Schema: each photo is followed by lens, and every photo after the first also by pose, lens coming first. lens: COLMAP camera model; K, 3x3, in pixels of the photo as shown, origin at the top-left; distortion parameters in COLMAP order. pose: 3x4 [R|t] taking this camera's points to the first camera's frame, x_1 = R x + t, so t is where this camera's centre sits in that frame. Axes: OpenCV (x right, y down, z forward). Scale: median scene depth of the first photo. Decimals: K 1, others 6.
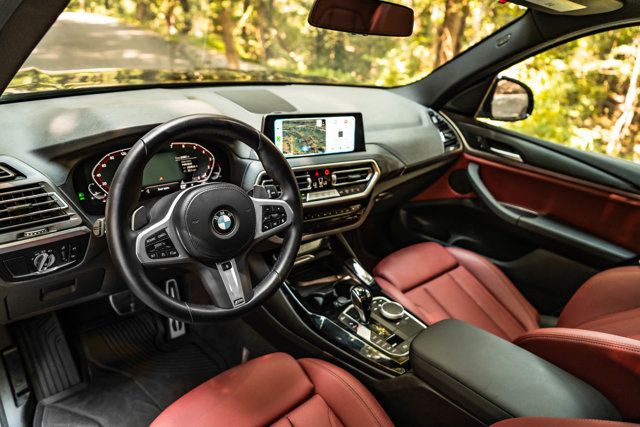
lens RADIAL K [[428.0, 0, 323.8], [0, 428.0, 215.8], [0, 0, 1]] dist [-0.001455, -0.001441]
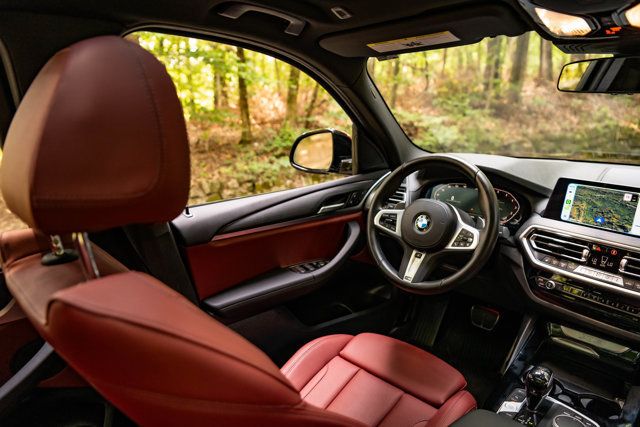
lens RADIAL K [[428.0, 0, 323.0], [0, 428.0, 216.5], [0, 0, 1]] dist [-0.001455, -0.001441]
pose [[0.063148, 0.161193, -0.984901, 0.799897], [-0.418726, 0.900087, 0.120465, -0.025773], [0.905914, 0.404796, 0.124335, 0.338144]]
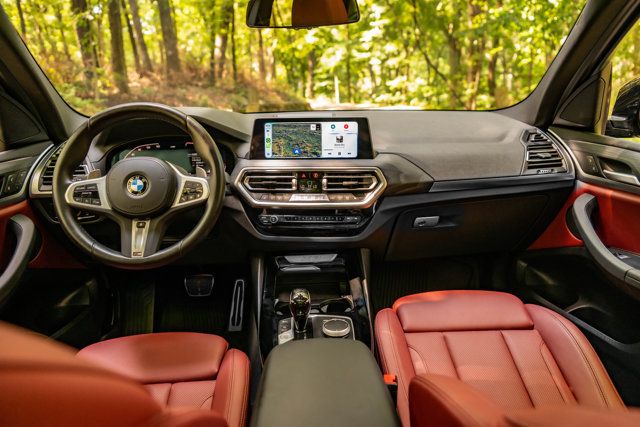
lens RADIAL K [[428.0, 0, 319.4], [0, 428.0, 215.0], [0, 0, 1]] dist [-0.001455, -0.001441]
pose [[0.779630, 0.055470, -0.623779, 0.634031], [-0.170729, 0.977165, -0.126491, 0.110872], [0.602519, 0.205114, 0.771297, 0.263105]]
